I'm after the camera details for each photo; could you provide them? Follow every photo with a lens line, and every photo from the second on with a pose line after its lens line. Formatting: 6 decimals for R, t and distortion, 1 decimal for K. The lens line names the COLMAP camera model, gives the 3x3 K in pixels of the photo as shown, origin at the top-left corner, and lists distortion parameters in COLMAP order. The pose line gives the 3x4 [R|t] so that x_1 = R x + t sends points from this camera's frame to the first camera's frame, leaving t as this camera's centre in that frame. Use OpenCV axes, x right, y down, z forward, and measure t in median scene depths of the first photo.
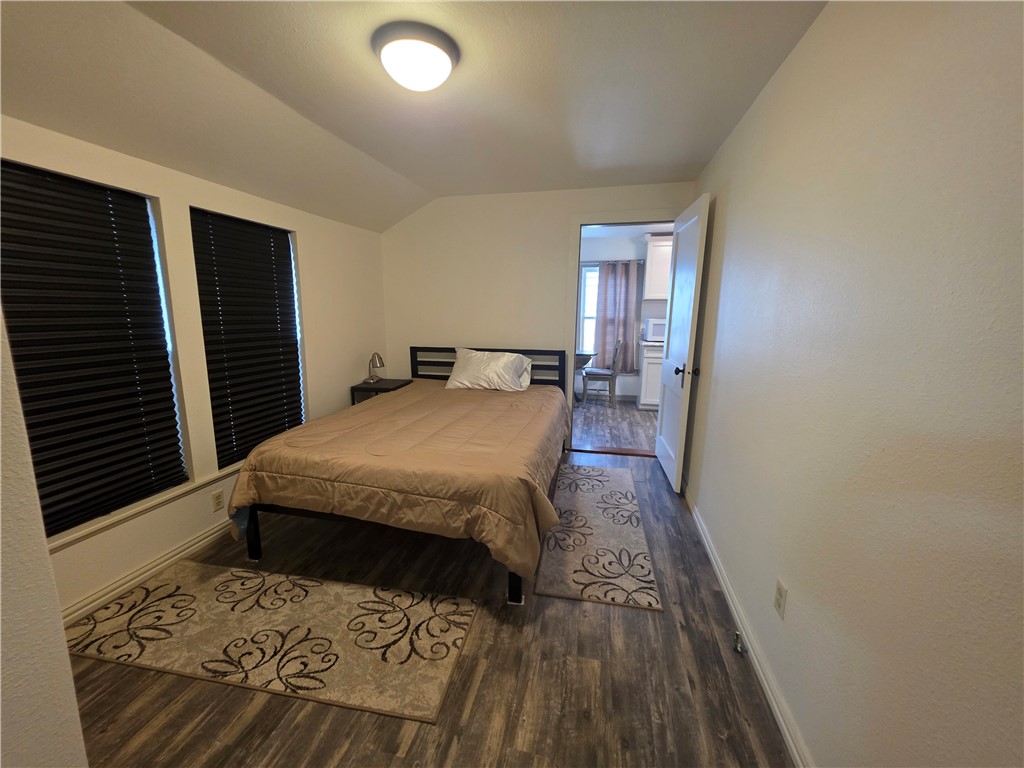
lens RADIAL K [[416.7, 0, 511.7], [0, 416.7, 387.2], [0, 0, 1]] dist [0.002701, 0.000296]
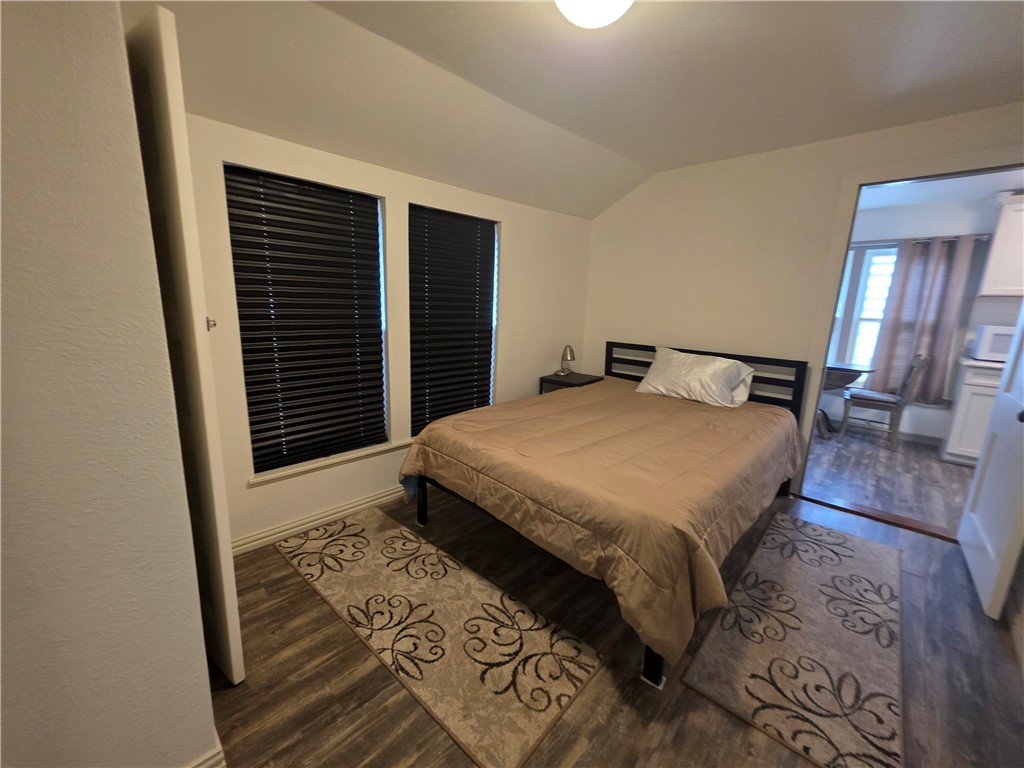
lens RADIAL K [[416.7, 0, 511.7], [0, 416.7, 387.2], [0, 0, 1]] dist [0.002701, 0.000296]
pose [[0.853533, 0.127565, -0.505182, 0.085432], [-0.120984, 0.991589, 0.045979, -0.020862], [0.506798, 0.021874, 0.861787, 0.152515]]
